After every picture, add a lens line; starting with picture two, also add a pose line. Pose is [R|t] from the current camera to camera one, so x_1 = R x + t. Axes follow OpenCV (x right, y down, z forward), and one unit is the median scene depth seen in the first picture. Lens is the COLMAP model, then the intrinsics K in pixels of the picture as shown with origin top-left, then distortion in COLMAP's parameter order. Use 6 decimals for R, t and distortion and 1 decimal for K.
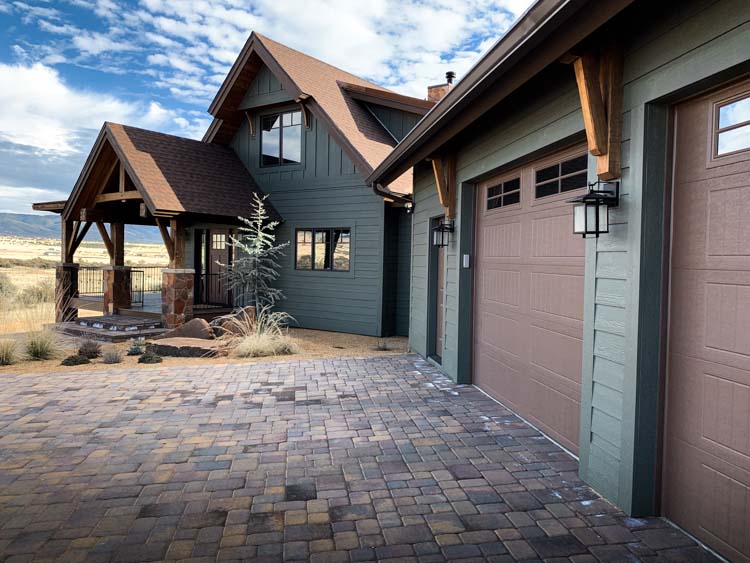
lens RADIAL K [[575.9, 0, 375.0], [0, 575.9, 281.5], [0, 0, 1]] dist [0.047530, -0.005360]
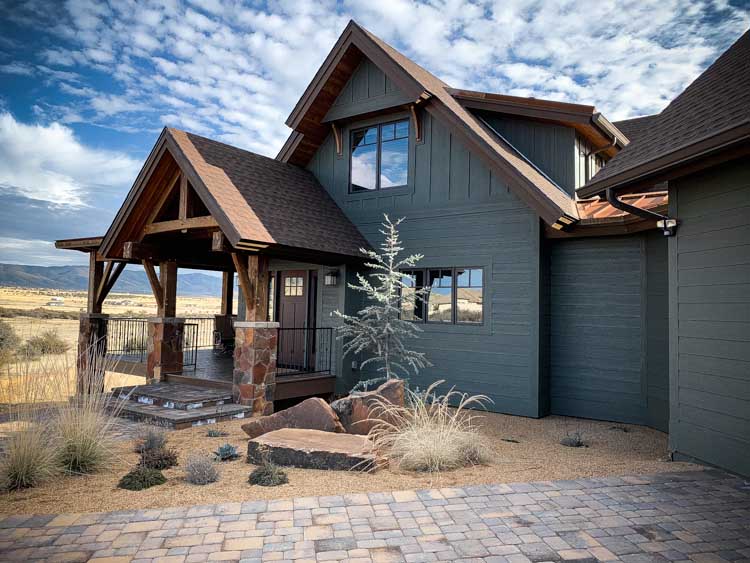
lens RADIAL K [[561.4, 0, 377.2], [0, 561.4, 272.2], [0, 0, 1]] dist [0.031318, 0.002229]
pose [[0.999937, 0.003630, 0.010598, -0.170425], [-0.002490, 0.994399, -0.105661, -0.007941], [-0.010922, 0.105628, 0.994346, 0.244049]]
